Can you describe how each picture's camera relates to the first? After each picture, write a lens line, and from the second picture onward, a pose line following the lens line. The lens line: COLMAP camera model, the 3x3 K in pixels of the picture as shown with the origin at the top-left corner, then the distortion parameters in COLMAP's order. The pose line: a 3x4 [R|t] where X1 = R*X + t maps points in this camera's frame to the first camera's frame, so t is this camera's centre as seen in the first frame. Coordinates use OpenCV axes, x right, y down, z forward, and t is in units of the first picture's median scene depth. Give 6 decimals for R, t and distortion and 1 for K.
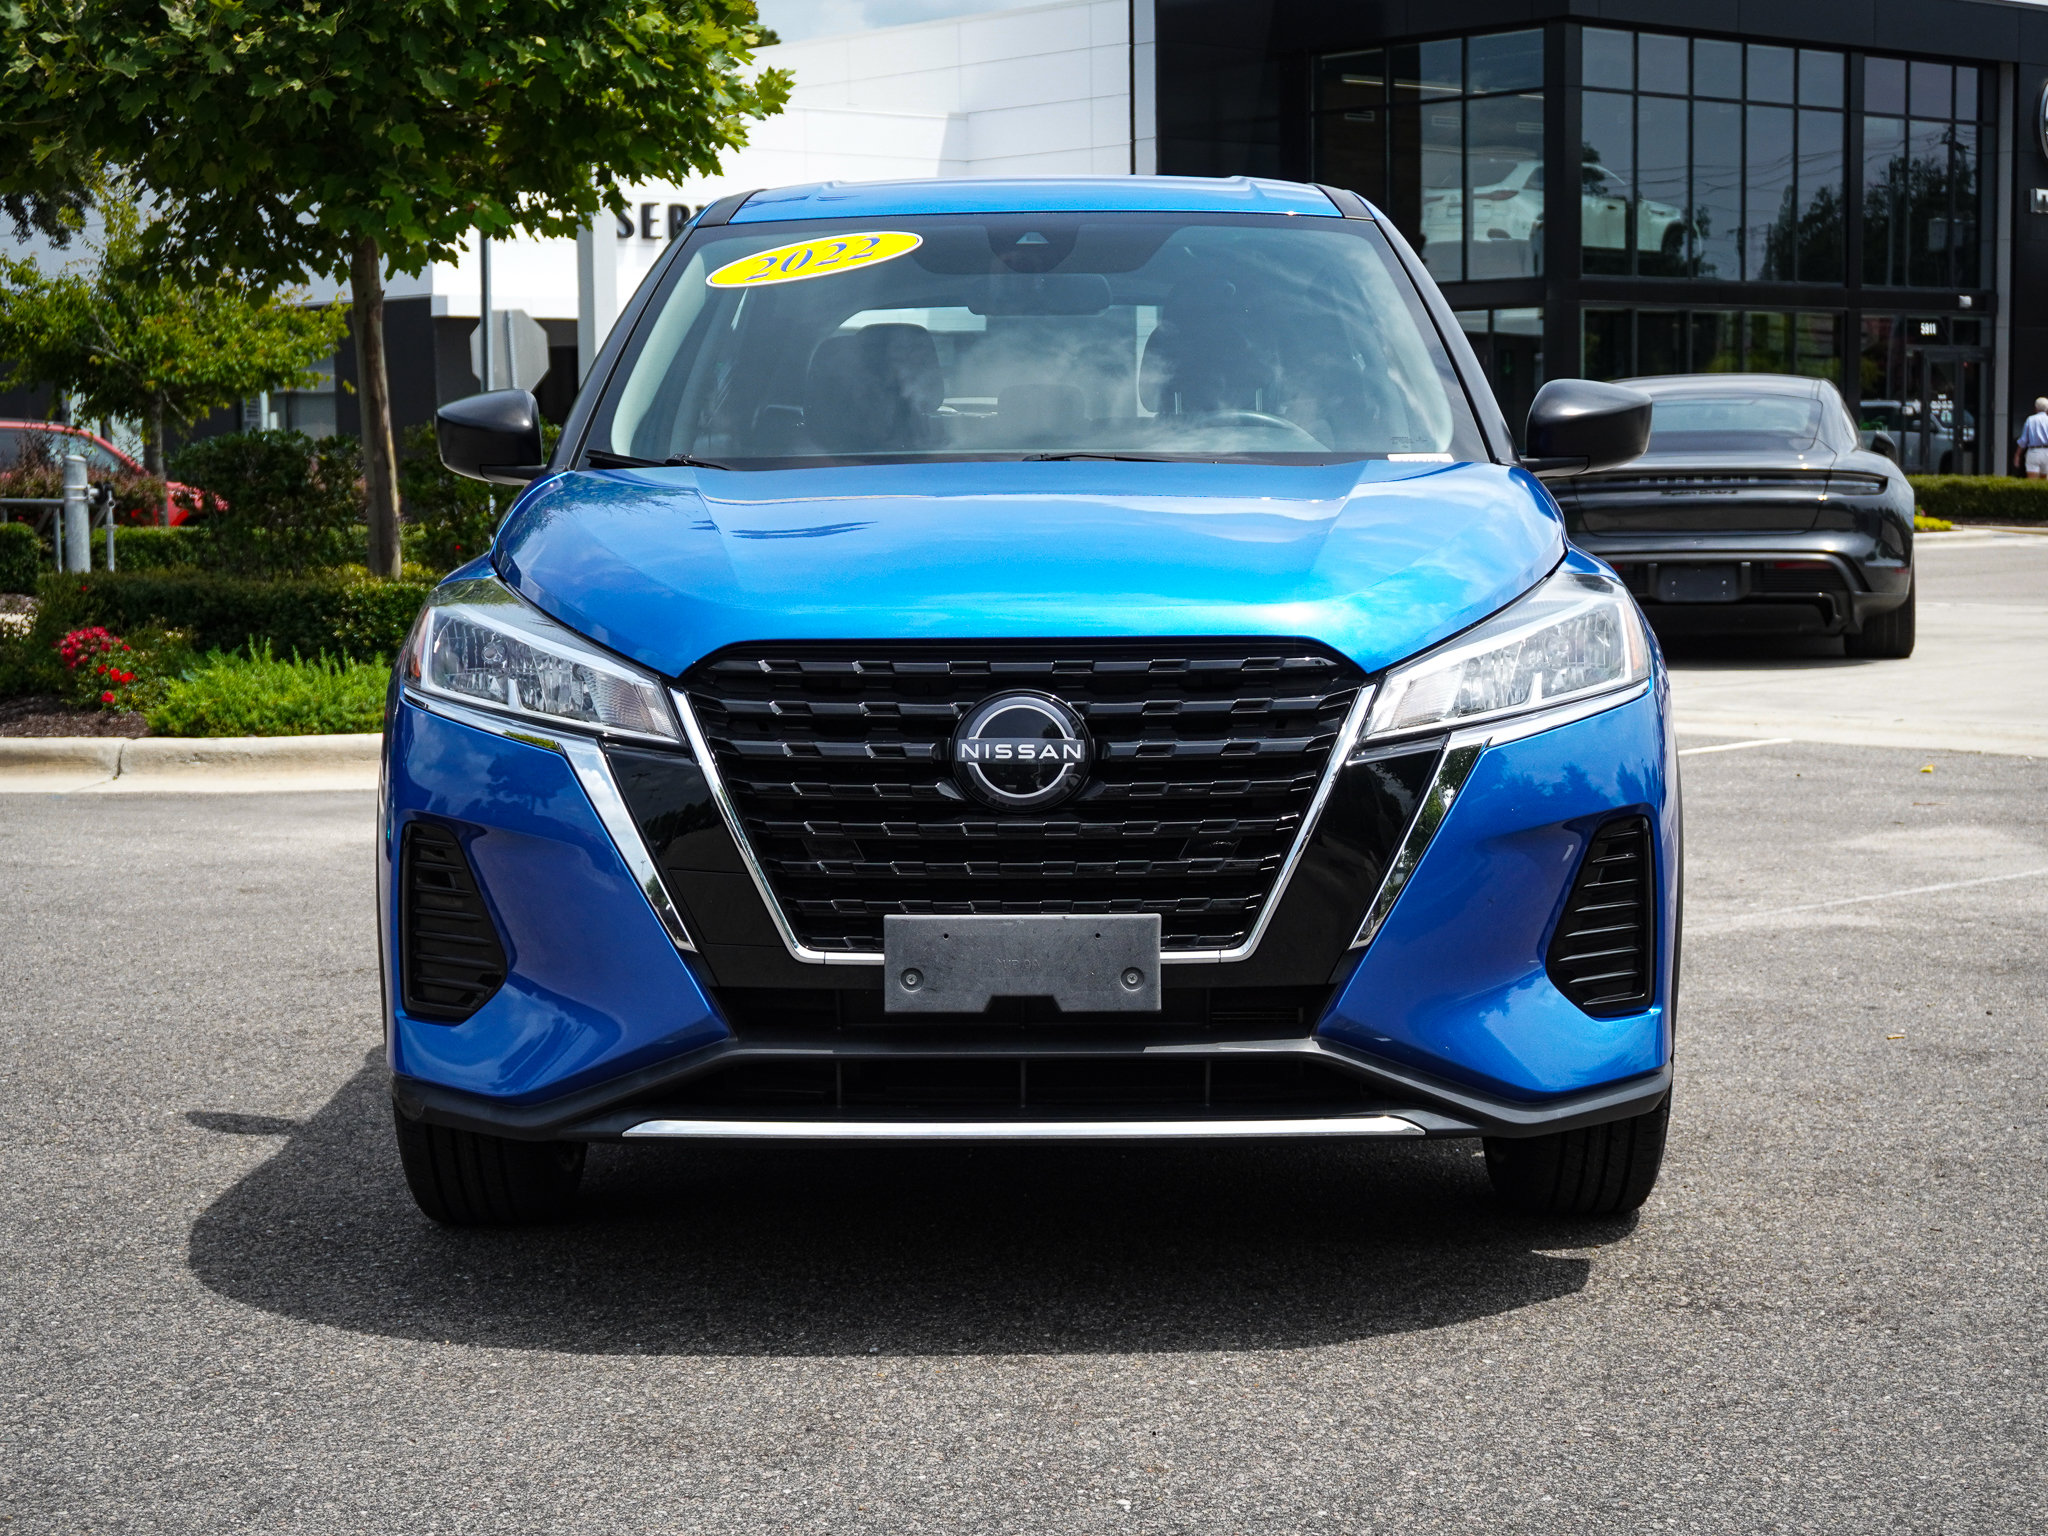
lens RADIAL K [[3415.7, 0, 1024.1], [0, 3415.7, 771.9], [0, 0, 1]] dist [0.051481, 0.000000]
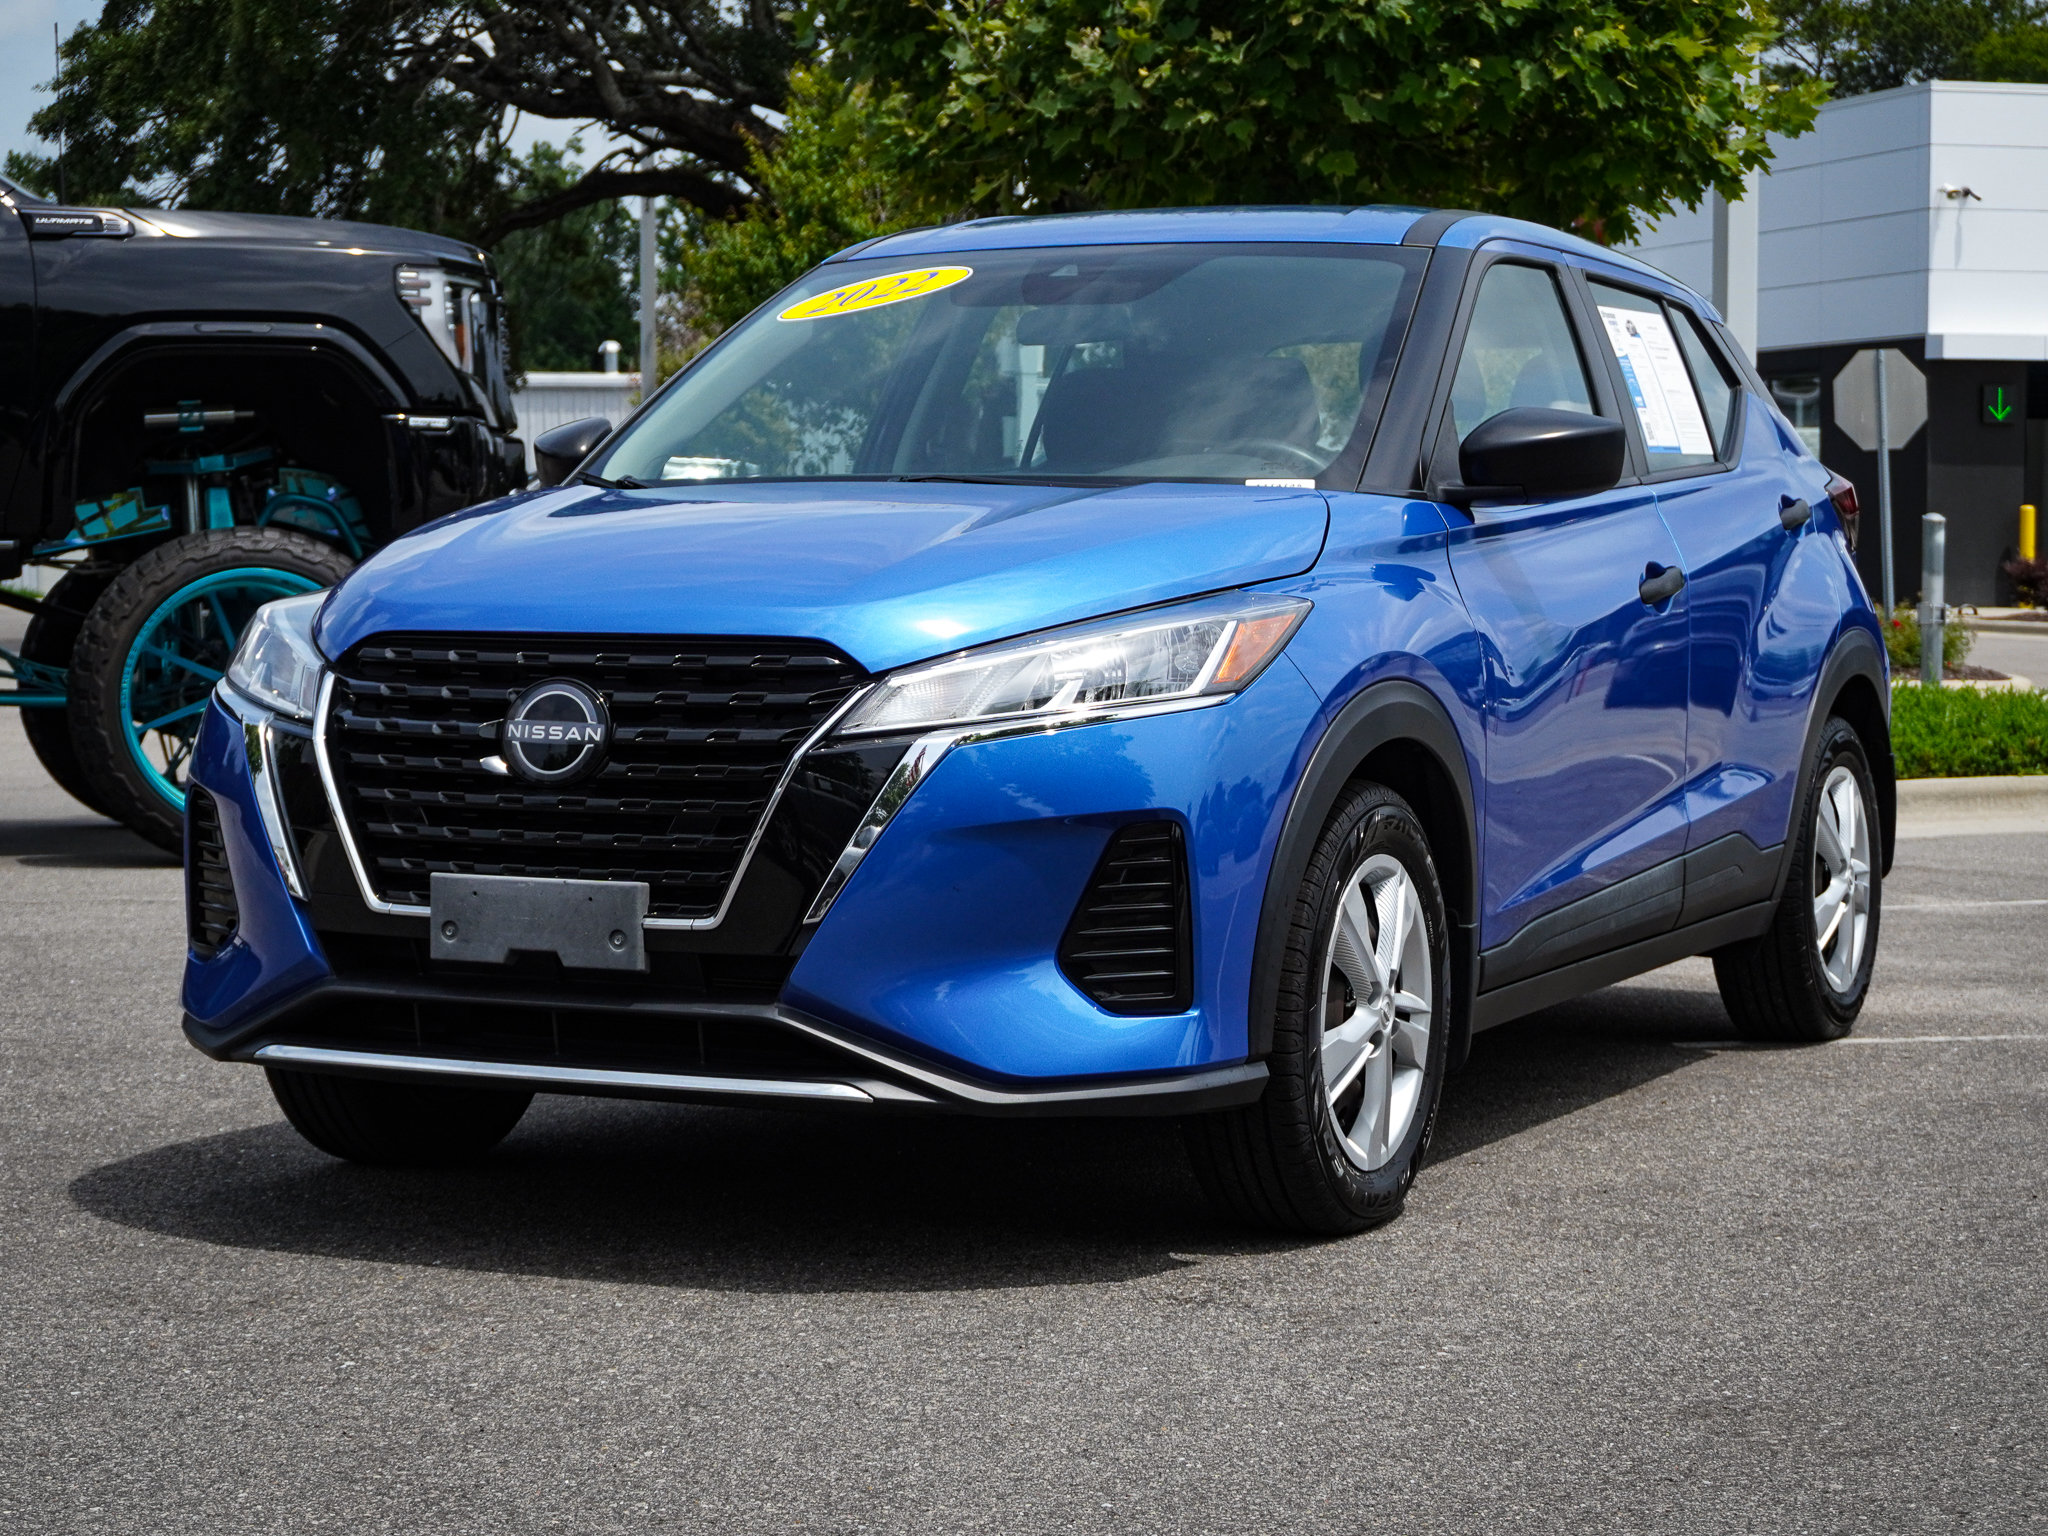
lens RADIAL K [[3801.1, 0, 1024.0], [0, 3801.1, 765.6], [0, 0, 1]] dist [0.007776, 0.000000]
pose [[0.925792, 0.037542, -0.376165, 0.608769], [-0.046421, 0.998816, -0.014566, 0.015565], [0.375173, 0.030947, 0.926438, -0.094059]]
